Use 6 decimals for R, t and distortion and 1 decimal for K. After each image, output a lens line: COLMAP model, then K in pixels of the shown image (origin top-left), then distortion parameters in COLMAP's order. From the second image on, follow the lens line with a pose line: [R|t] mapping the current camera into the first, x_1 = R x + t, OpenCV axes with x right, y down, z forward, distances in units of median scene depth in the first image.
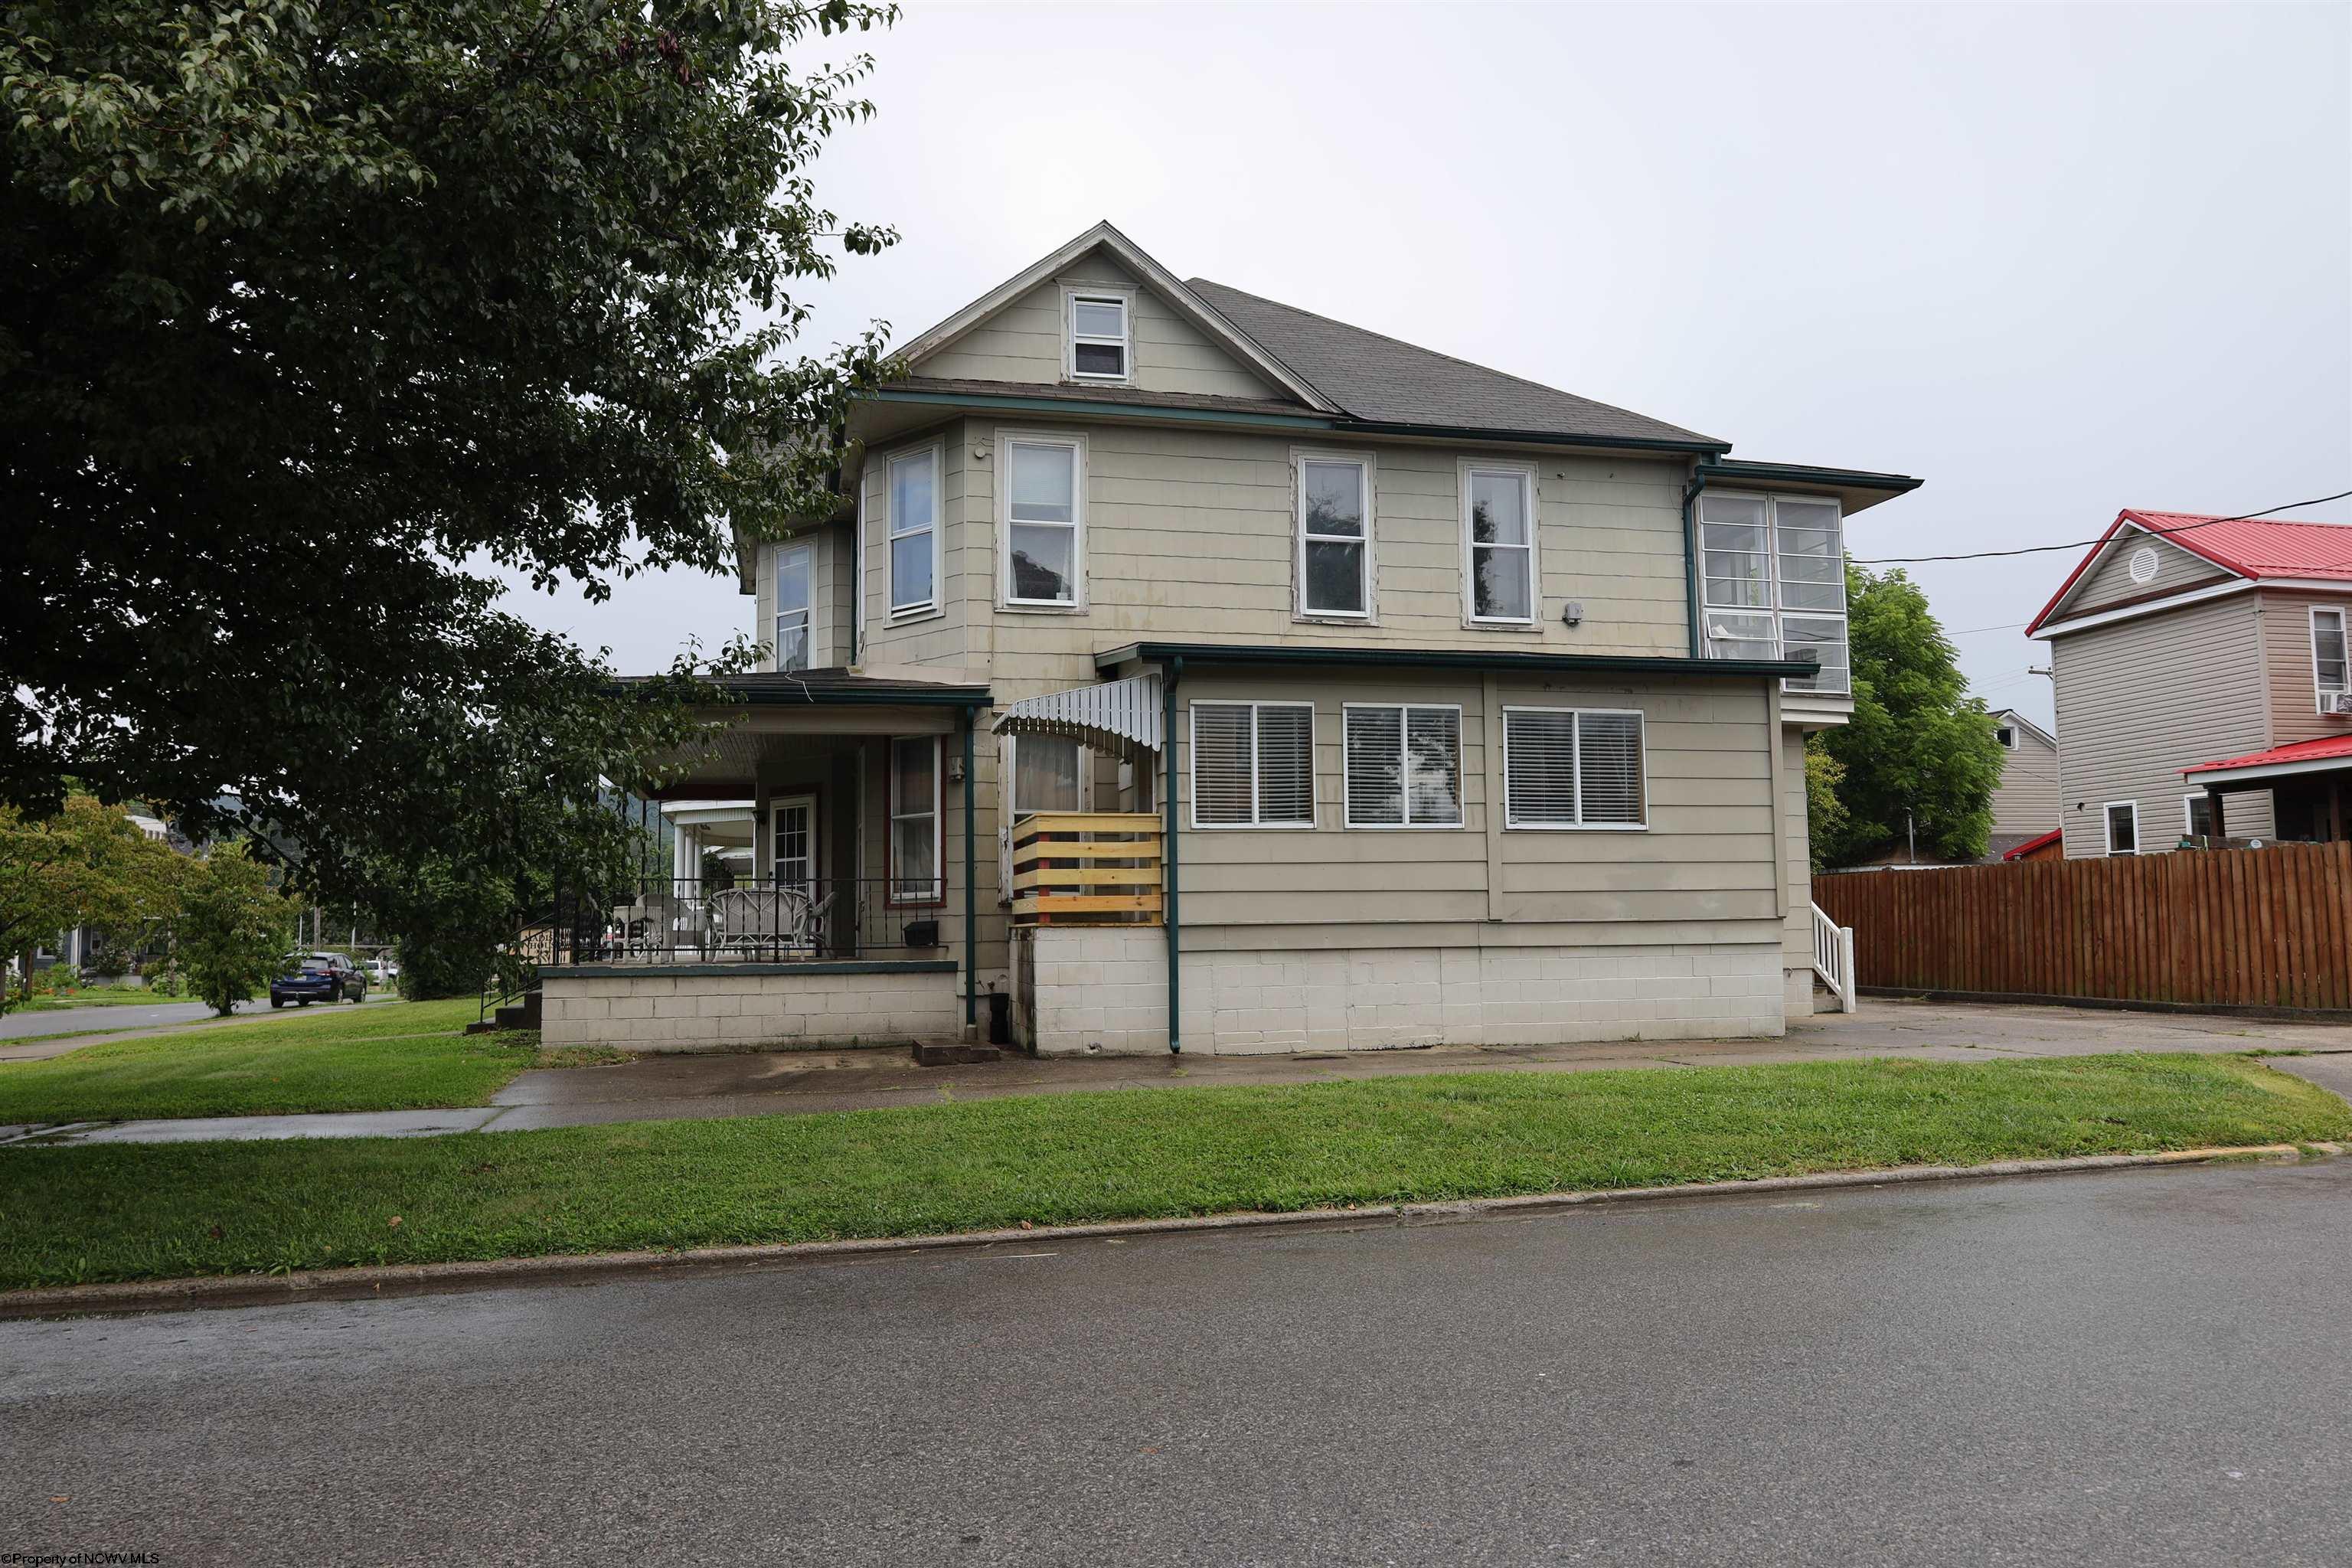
lens RADIAL K [[1612.6, 0, 1179.1], [0, 1612.6, 788.4], [0, 0, 1]] dist [-0.000471, -0.000059]
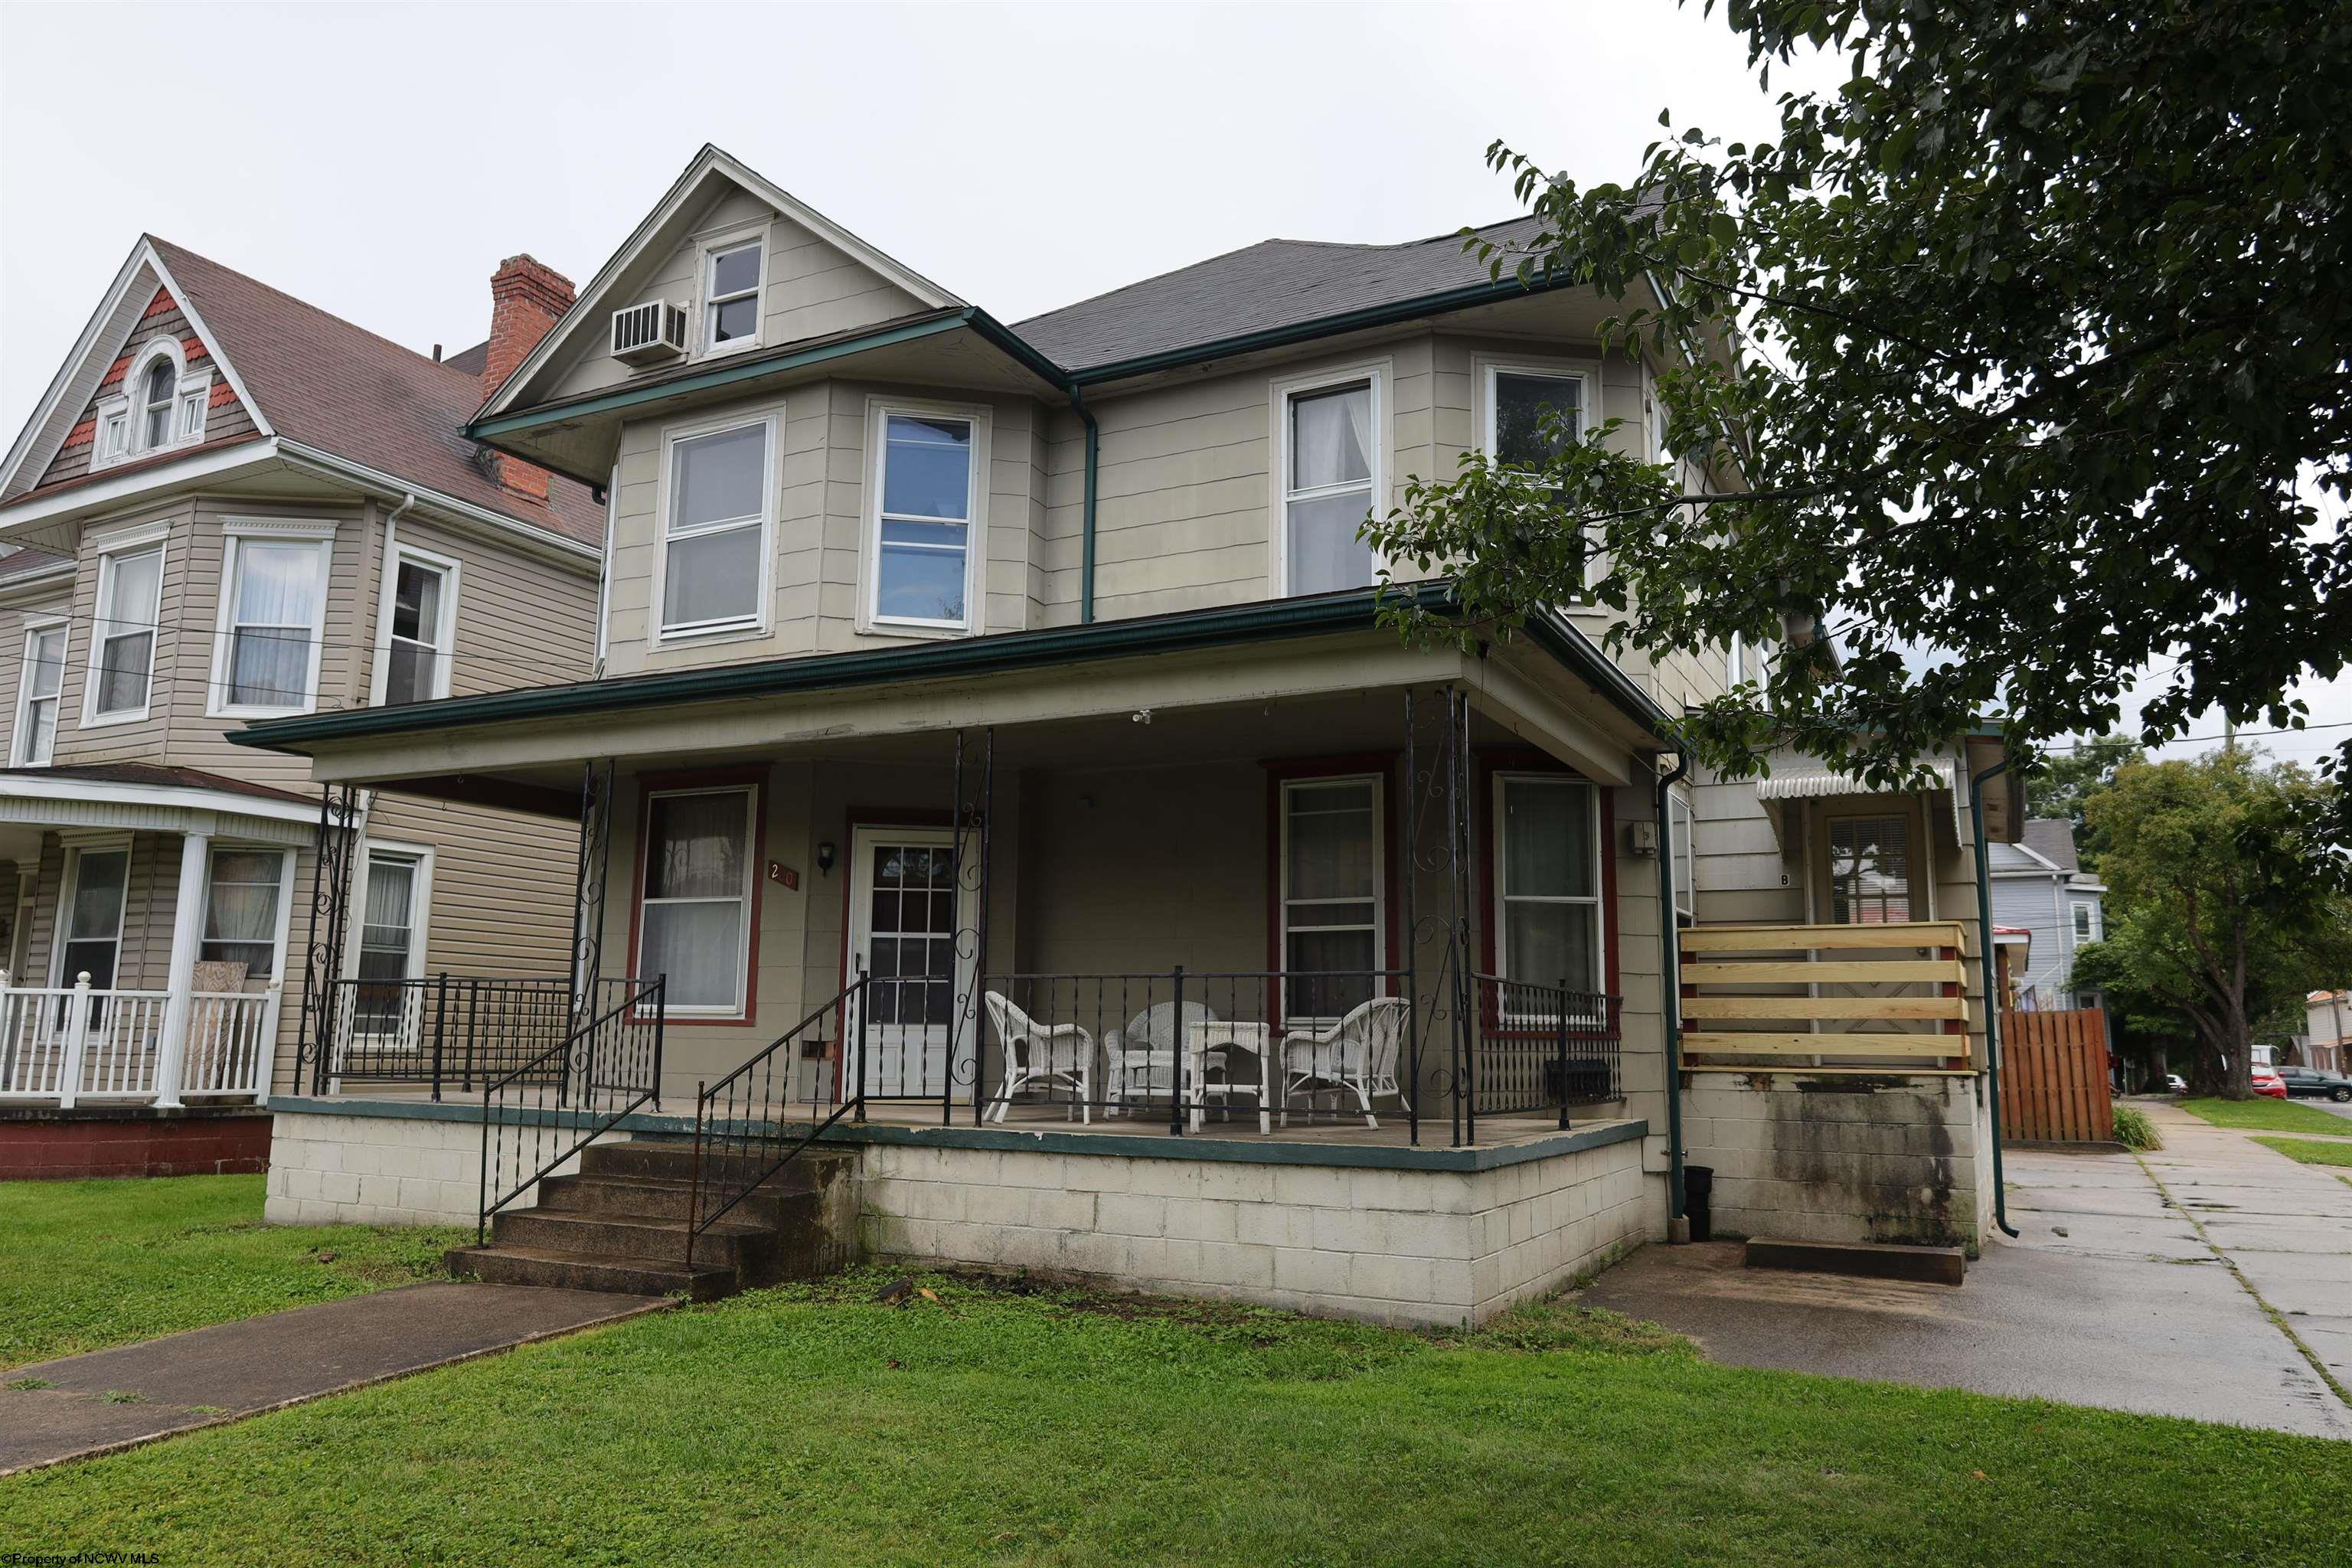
lens RADIAL K [[1612.6, 0, 1176.0], [0, 1612.6, 781.9], [0, 0, 1]] dist [-0.000471, -0.000059]
pose [[0.636270, 0.143538, 0.757996, -0.793487], [-0.087135, 0.989622, -0.114258, 0.059672], [-0.766530, 0.006651, 0.642174, 0.702731]]
